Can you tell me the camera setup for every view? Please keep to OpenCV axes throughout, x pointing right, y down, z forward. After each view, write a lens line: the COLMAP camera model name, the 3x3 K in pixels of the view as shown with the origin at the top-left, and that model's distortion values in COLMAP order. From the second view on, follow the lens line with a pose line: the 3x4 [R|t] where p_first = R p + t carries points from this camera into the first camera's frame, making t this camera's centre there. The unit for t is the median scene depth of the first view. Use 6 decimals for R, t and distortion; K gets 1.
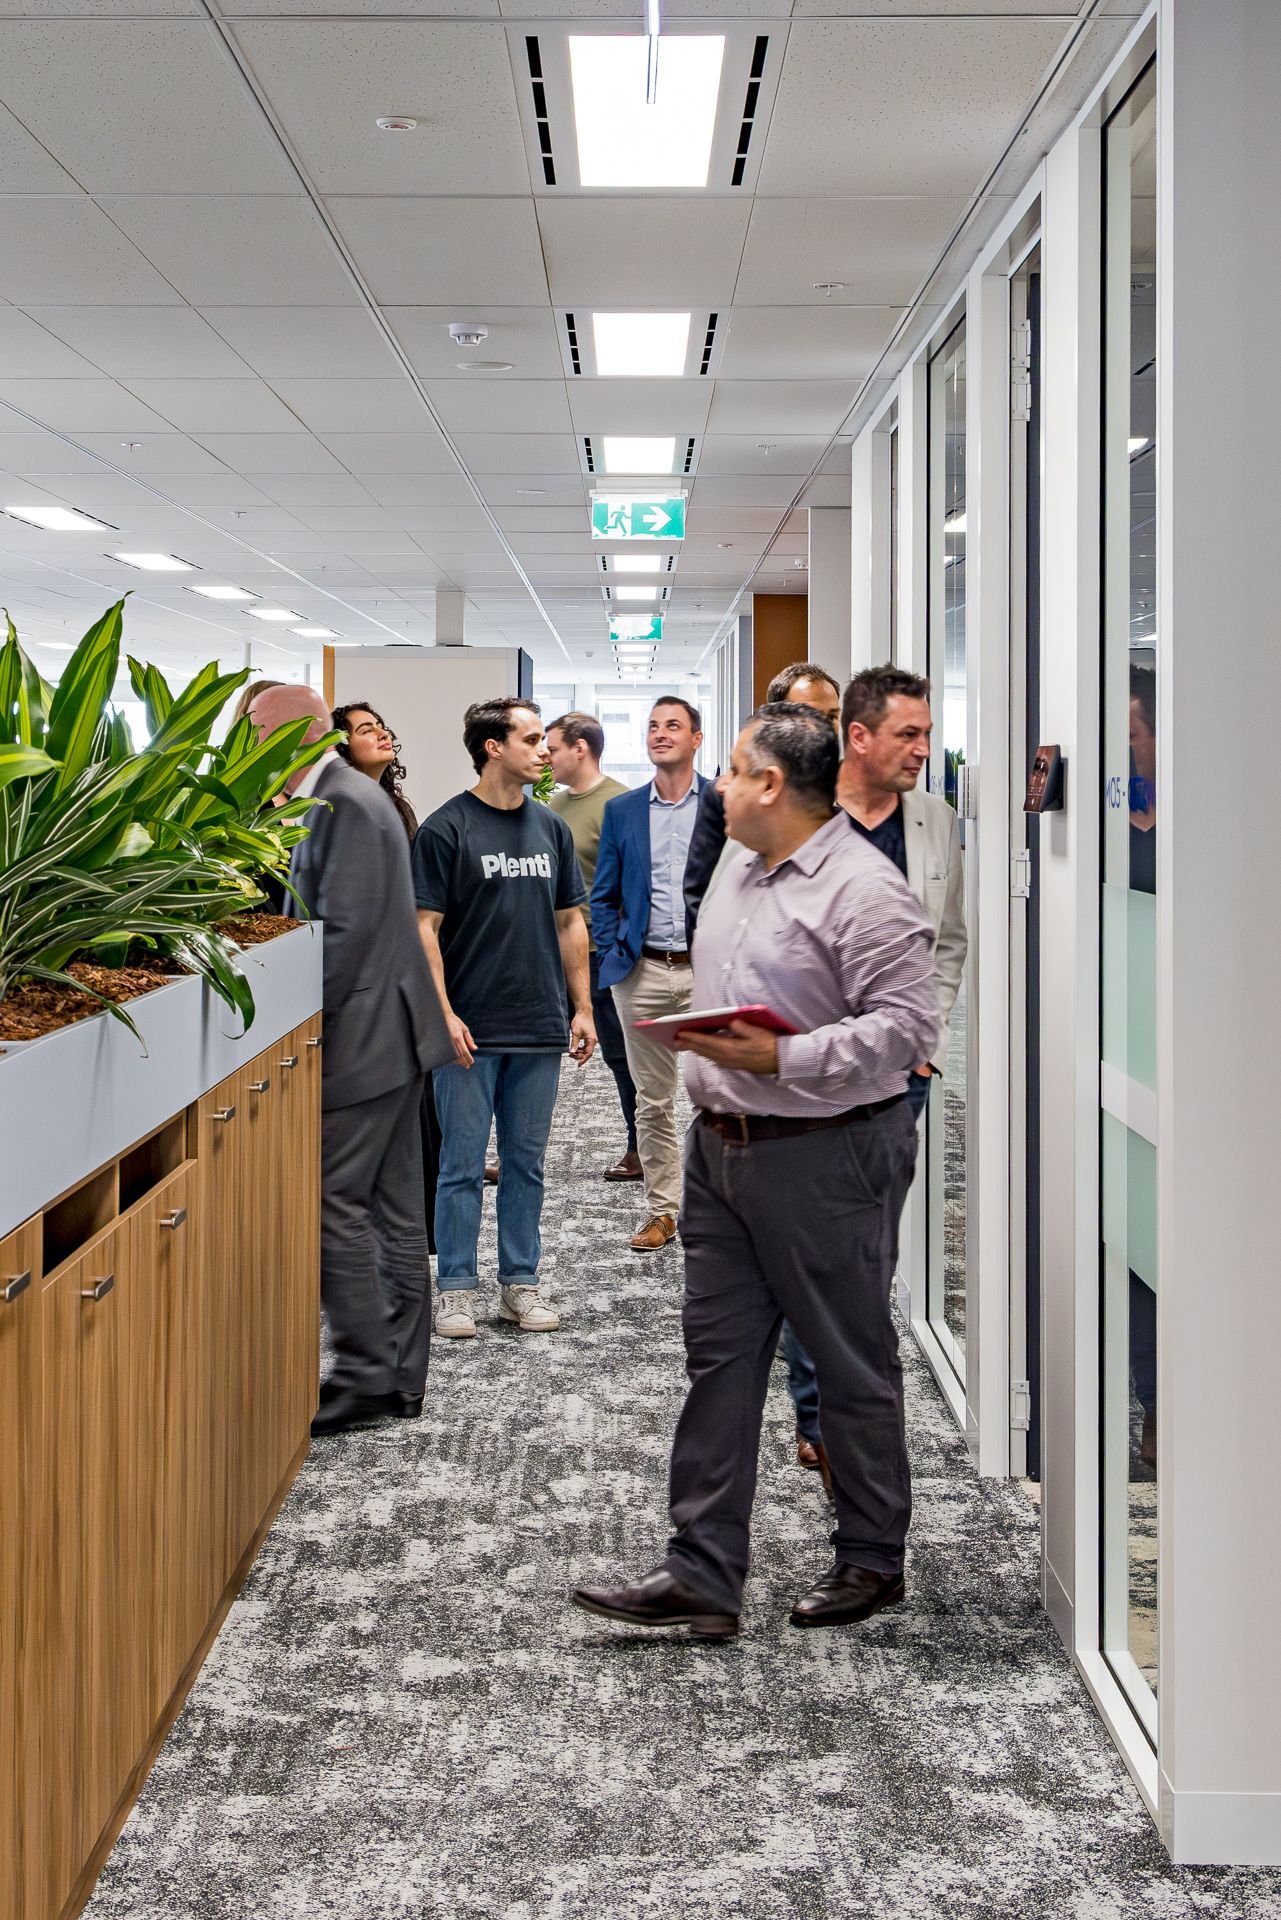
lens RADIAL K [[3616.7, 0, 635.8], [0, 3616.7, 965.8], [0, 0, 1]] dist [-0.061646, 0.000000]
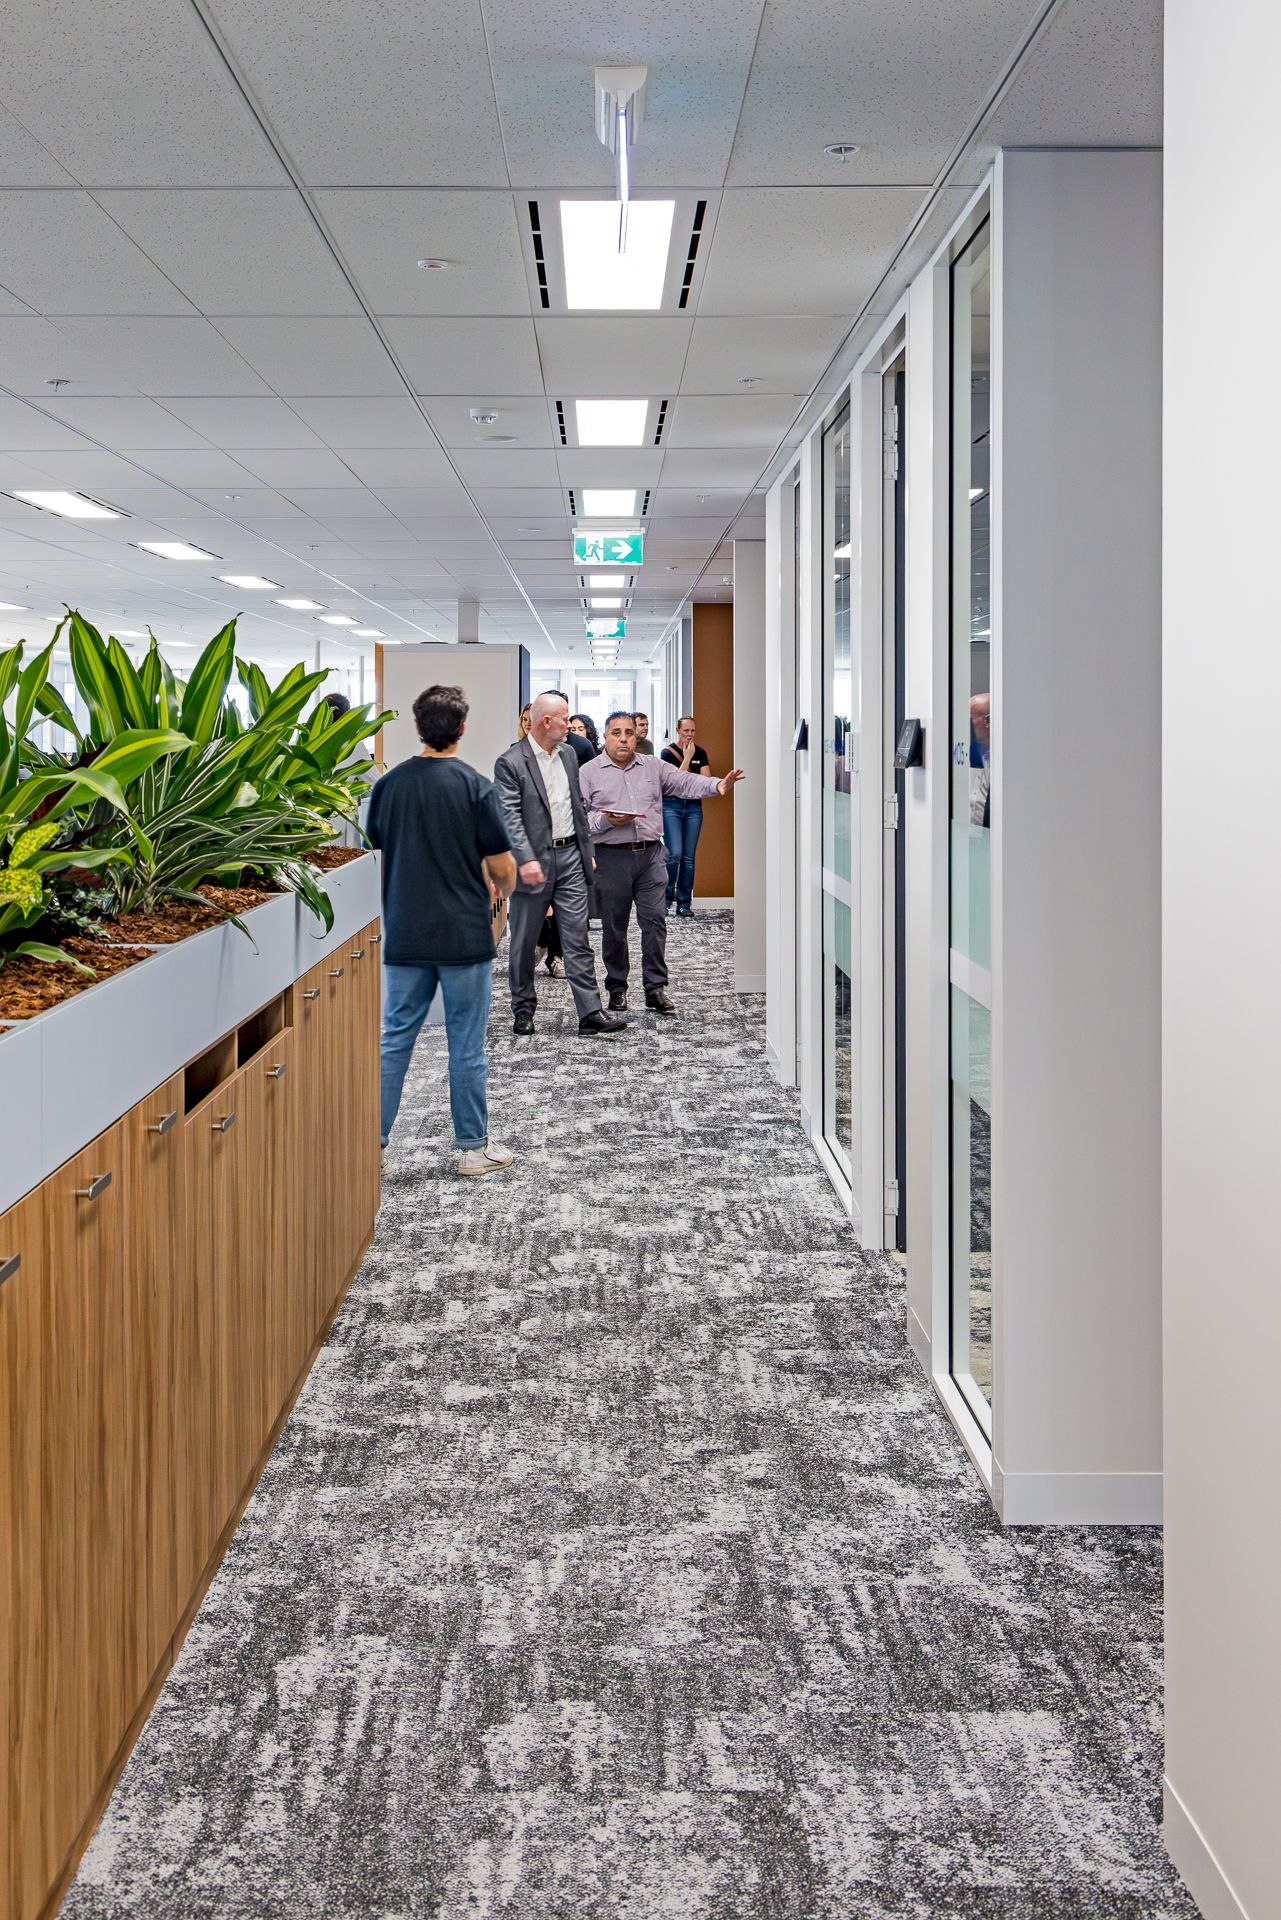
lens RADIAL K [[3616.7, 0, 643.8], [0, 3616.7, 955.8], [0, 0, 1]] dist [-0.061646, 0.000000]
pose [[0.998746, -0.009552, 0.049140, -0.055309], [0.006416, 0.997956, 0.063586, -0.059155], [-0.049647, -0.063191, 0.996766, -0.366902]]
